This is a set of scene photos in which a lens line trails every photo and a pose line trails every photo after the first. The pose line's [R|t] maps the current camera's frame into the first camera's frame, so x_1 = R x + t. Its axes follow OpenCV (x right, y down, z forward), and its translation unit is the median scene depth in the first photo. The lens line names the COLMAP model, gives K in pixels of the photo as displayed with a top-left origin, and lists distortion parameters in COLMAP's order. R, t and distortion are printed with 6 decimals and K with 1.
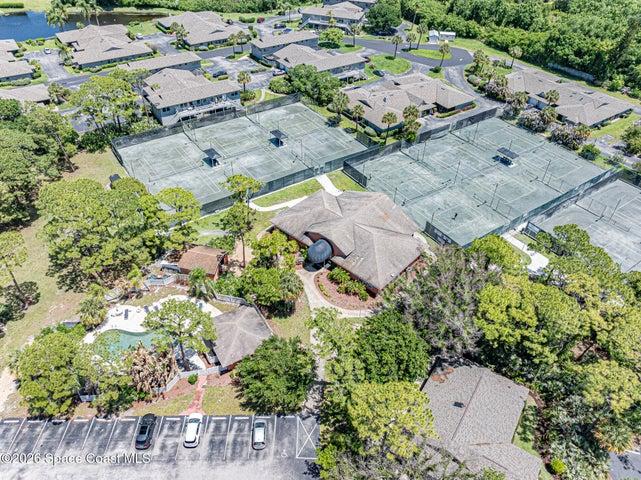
lens RADIAL K [[453.1, 0, 320.5], [0, 453.1, 242.7], [0, 0, 1]] dist [-0.006263, 0.007575]
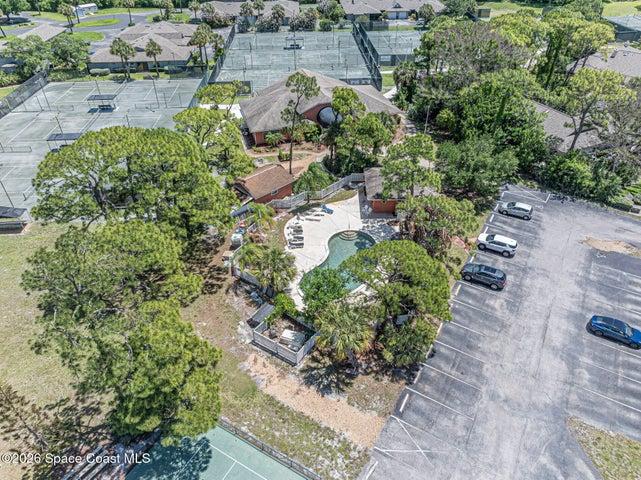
lens RADIAL K [[453.1, 0, 322.2], [0, 453.1, 239.1], [0, 0, 1]] dist [-0.006263, 0.007575]
pose [[0.517525, -0.537443, 0.665825, -0.604404], [0.579028, 0.792875, 0.189935, 0.022016], [-0.629995, 0.287236, 0.721527, 0.330685]]
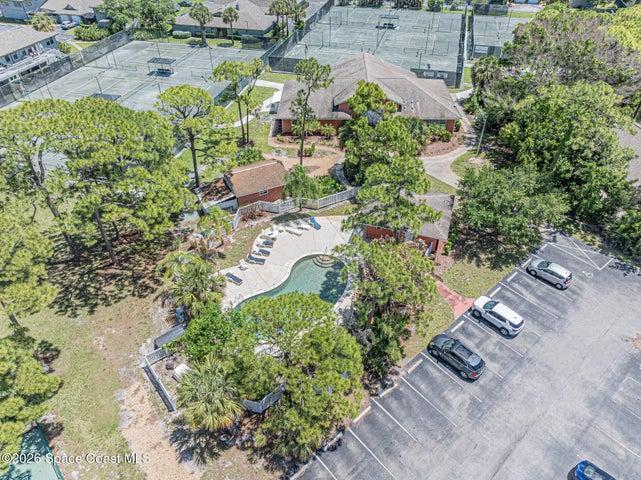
lens RADIAL K [[453.1, 0, 318.3], [0, 453.1, 241.1], [0, 0, 1]] dist [-0.006263, 0.007575]
pose [[0.756855, -0.439751, 0.483518, -0.439181], [0.448267, 0.887638, 0.105614, 0.072311], [-0.475633, 0.136811, 0.868939, 0.304814]]
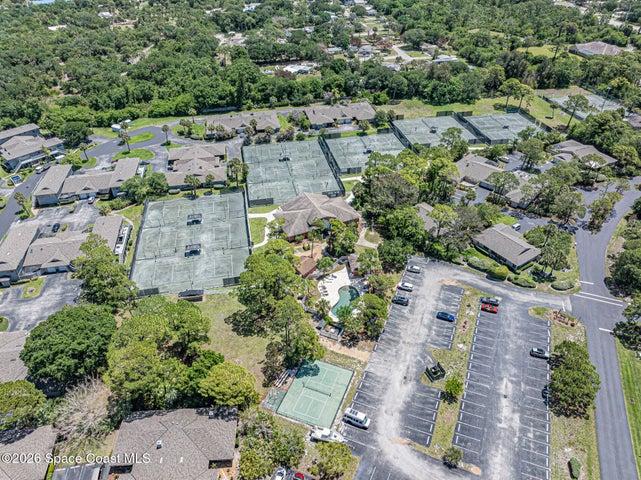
lens RADIAL K [[453.1, 0, 319.5], [0, 453.1, 238.9], [0, 0, 1]] dist [-0.006263, 0.007575]
pose [[0.397270, -0.562266, 0.725282, -1.111123], [0.625803, 0.744043, 0.234030, -0.312505], [-0.671228, 0.360911, 0.647454, -0.134934]]
